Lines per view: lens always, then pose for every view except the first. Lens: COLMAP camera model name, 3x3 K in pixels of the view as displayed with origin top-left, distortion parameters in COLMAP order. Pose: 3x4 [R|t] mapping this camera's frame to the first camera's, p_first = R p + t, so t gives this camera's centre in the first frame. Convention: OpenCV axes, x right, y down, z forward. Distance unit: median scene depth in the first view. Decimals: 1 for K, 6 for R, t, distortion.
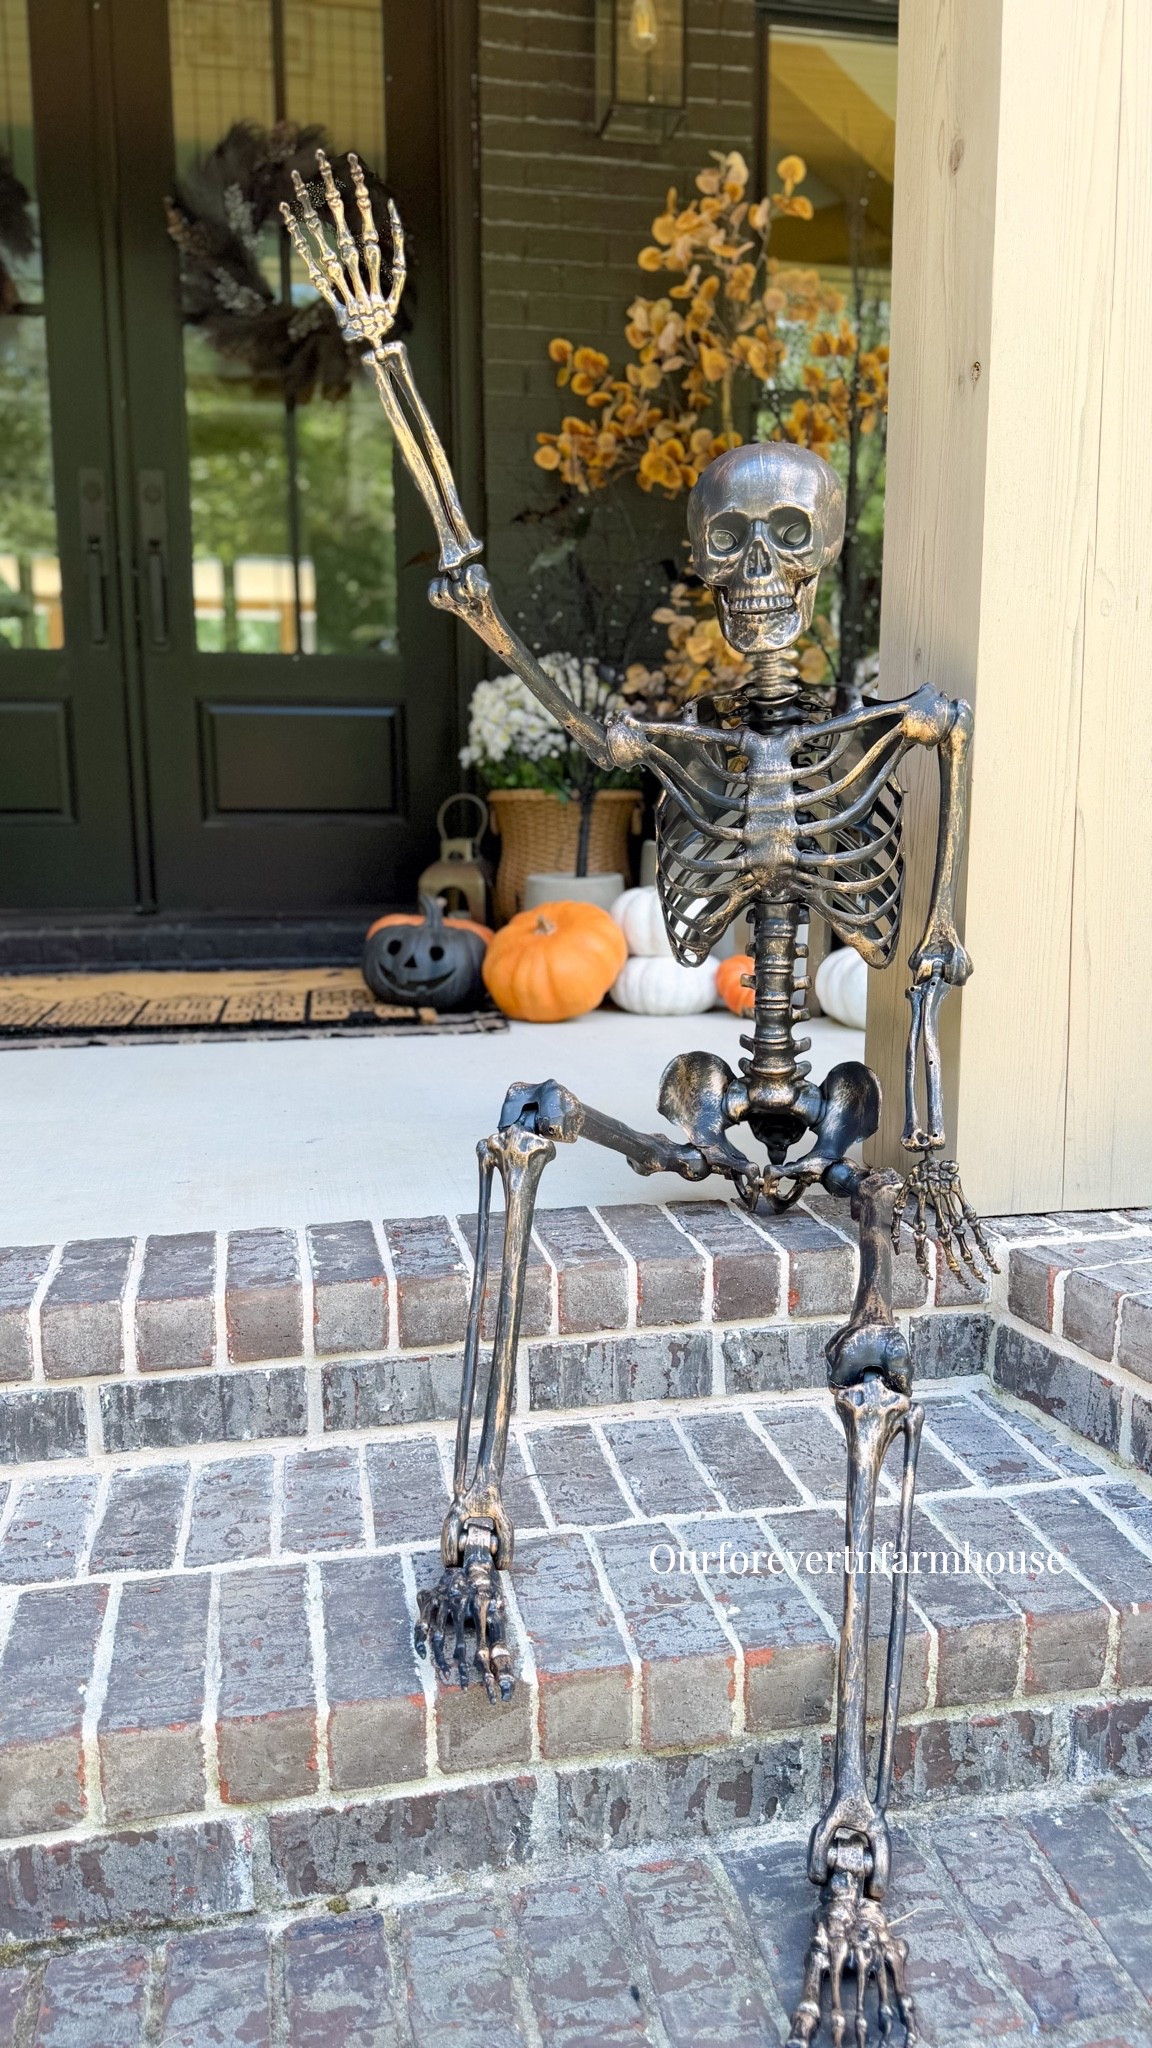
lens RADIAL K [[1415.9, 0, 559.4], [0, 1415.9, 1028.9], [0, 0, 1]] dist [0.051231, -0.066019]
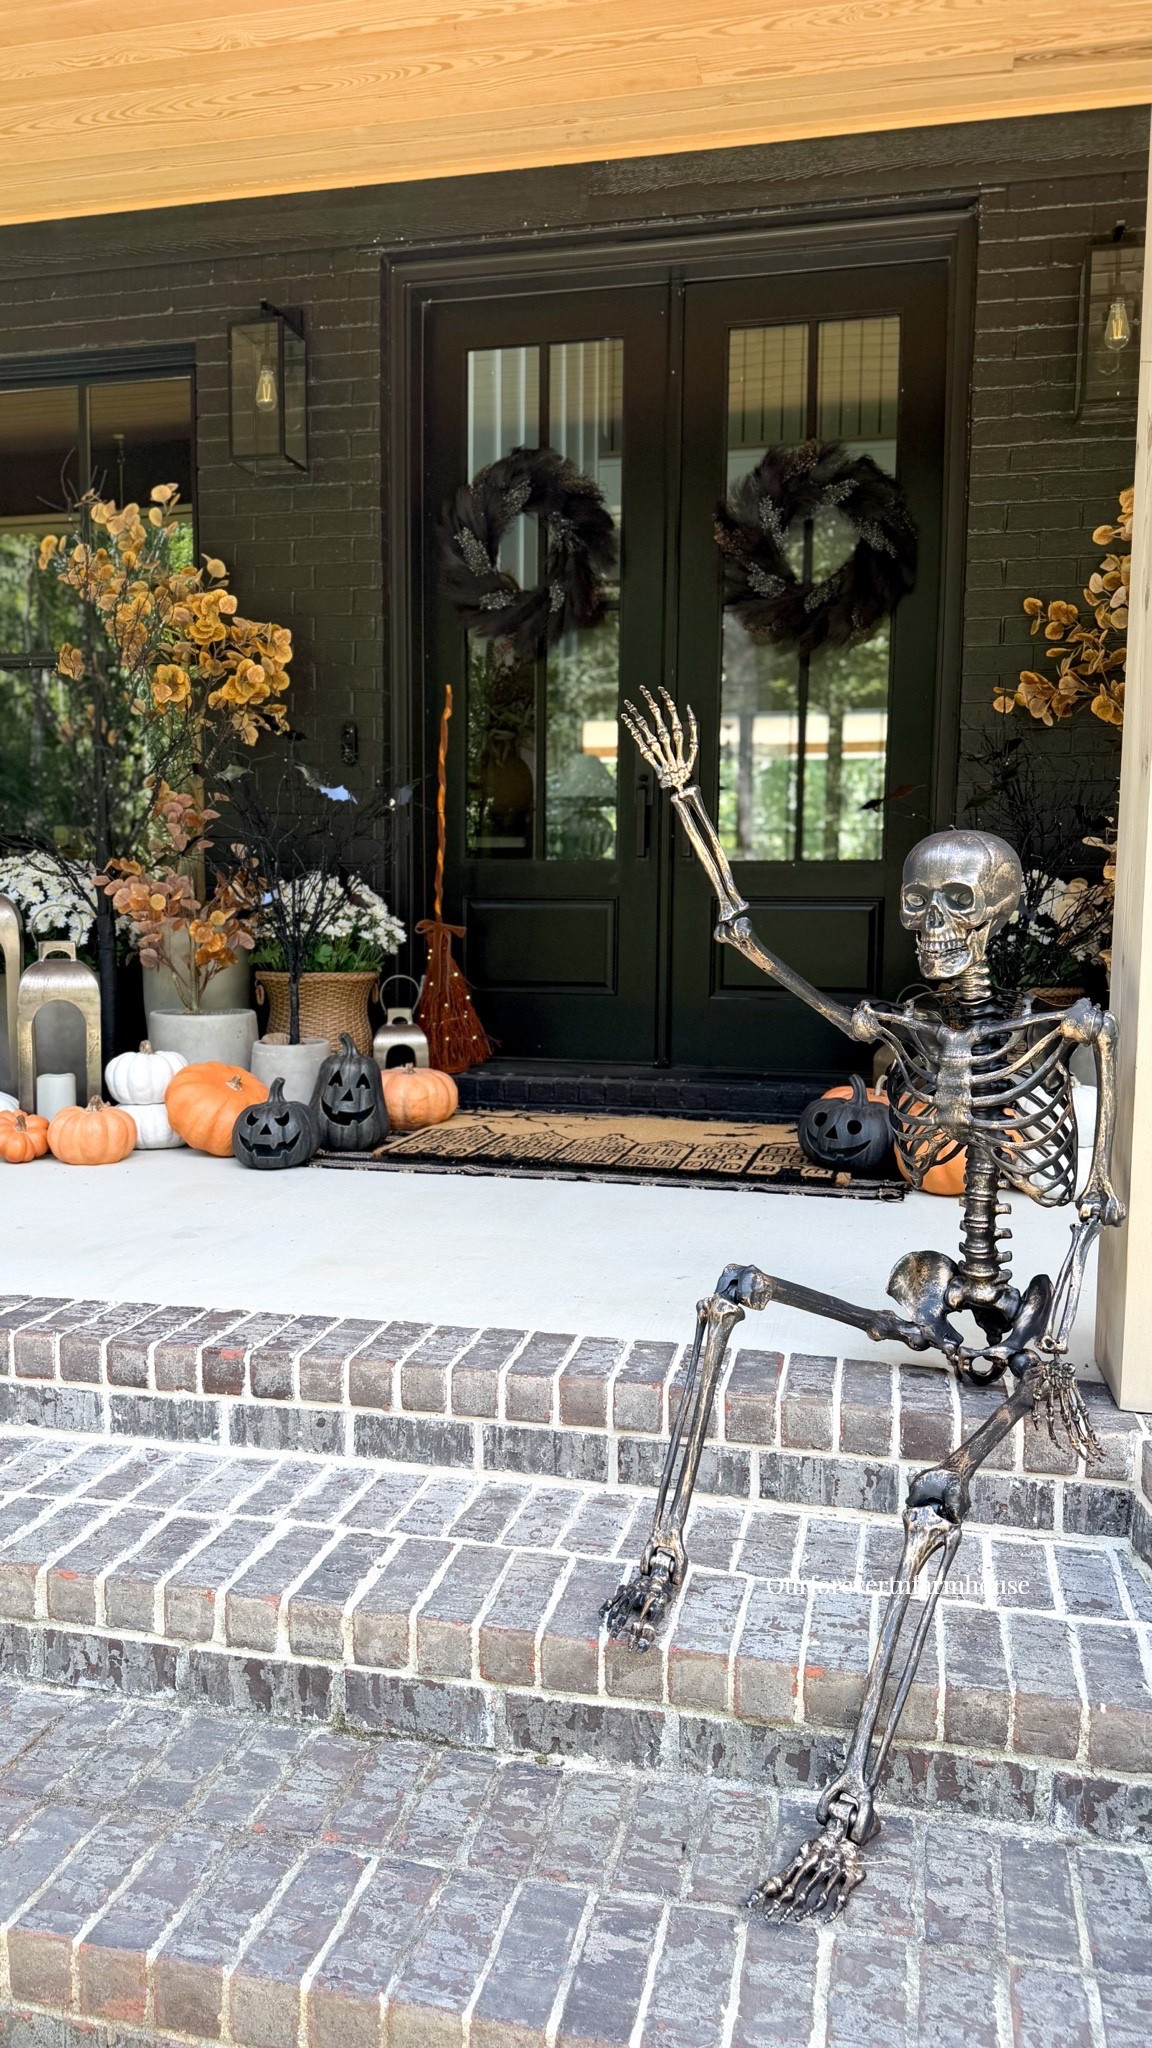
lens RADIAL K [[1415.9, 0, 580.8], [0, 1415.9, 1030.5], [0, 0, 1]] dist [0.051231, -0.066019]
pose [[0.913680, 0.051989, -0.403095, 0.390667], [-0.081450, 0.995087, -0.056279, -0.104927], [0.398189, 0.084253, 0.913426, -0.430291]]
